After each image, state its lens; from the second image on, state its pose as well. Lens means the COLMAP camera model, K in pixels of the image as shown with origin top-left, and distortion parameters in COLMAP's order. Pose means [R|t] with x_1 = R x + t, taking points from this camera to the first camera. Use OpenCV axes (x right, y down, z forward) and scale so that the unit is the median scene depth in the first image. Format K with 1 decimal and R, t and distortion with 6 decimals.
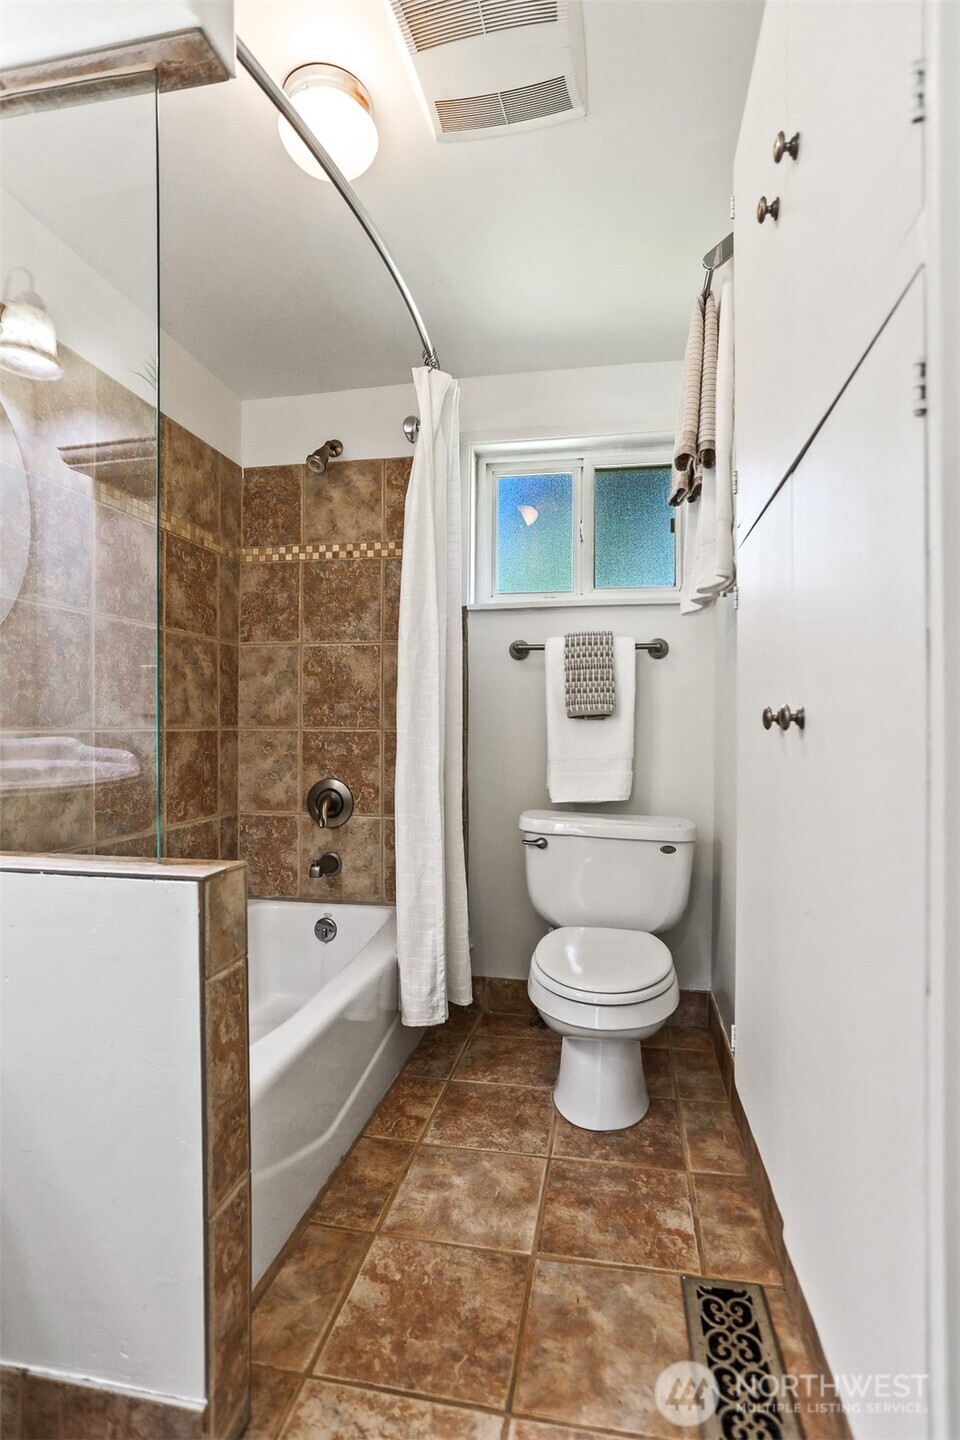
lens RADIAL K [[722.6, 0, 485.8], [0, 722.6, 732.0], [0, 0, 1]] dist [-0.047645, 0.032547]
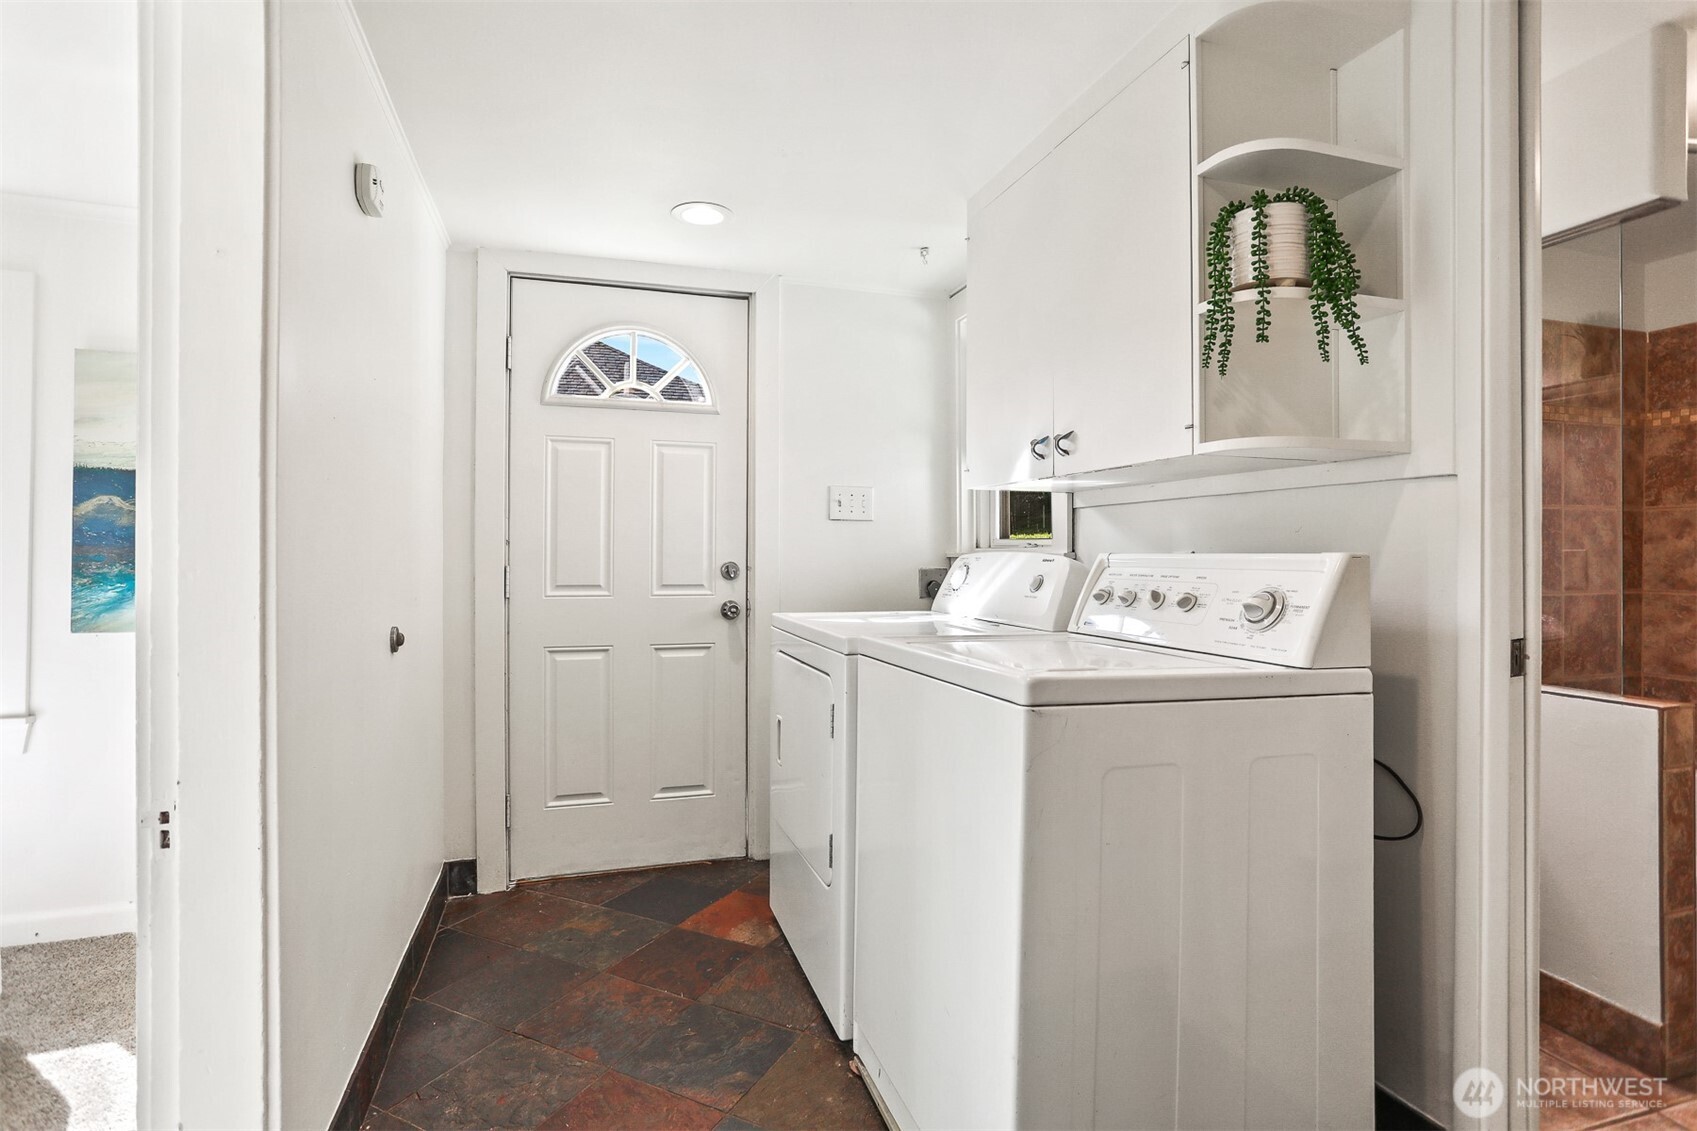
lens RADIAL K [[800.4, 0, 848.5], [0, 800.4, 565.5], [0, 0, 1]] dist [-0.039547, 0.017398]
pose [[0.466706, 0.004526, -0.884401, 0.123082], [-0.000651, 0.999988, 0.004774, -0.050719], [0.884412, -0.001652, 0.466703, -0.565537]]
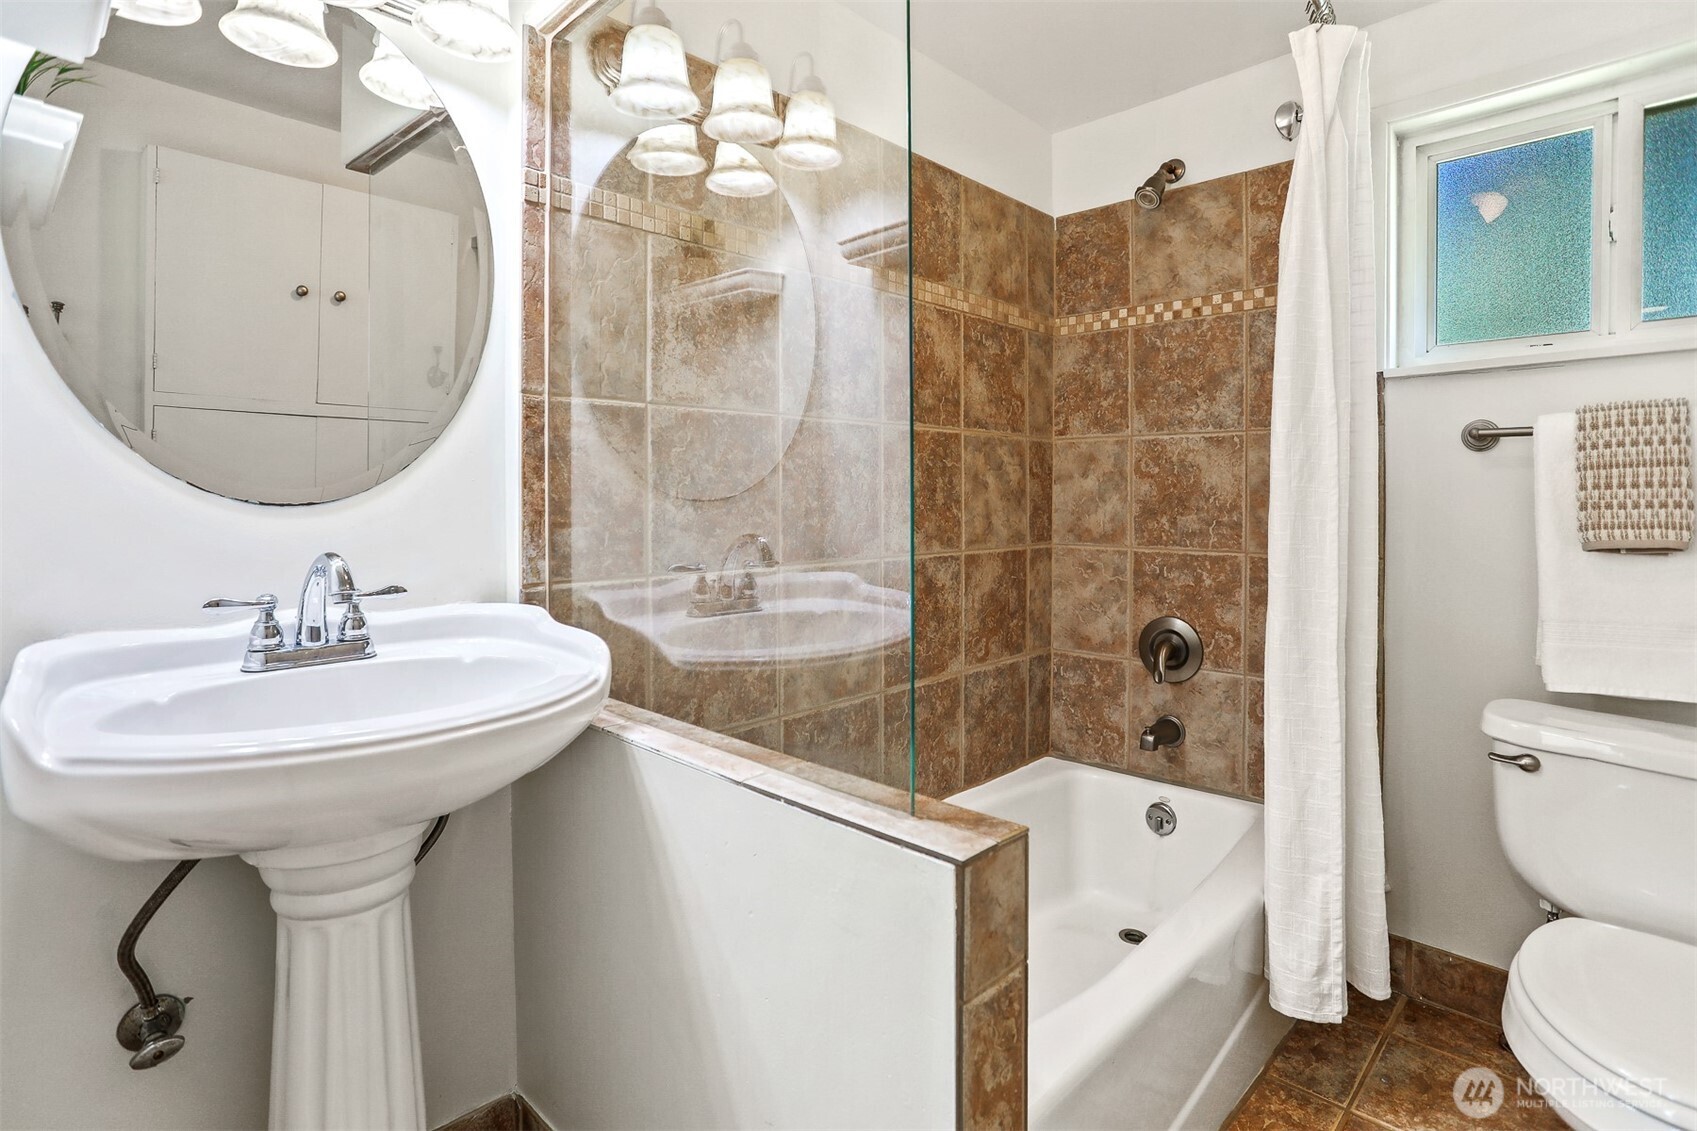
lens RADIAL K [[852.8, 0, 846.3], [0, 852.8, 513.1], [0, 0, 1]] dist [-0.065291, 0.034247]
pose [[0.832685, 0.002922, -0.553739, -0.012811], [0.001388, 0.999972, 0.007363, -0.051990], [0.553745, -0.006900, 0.832658, 0.094548]]
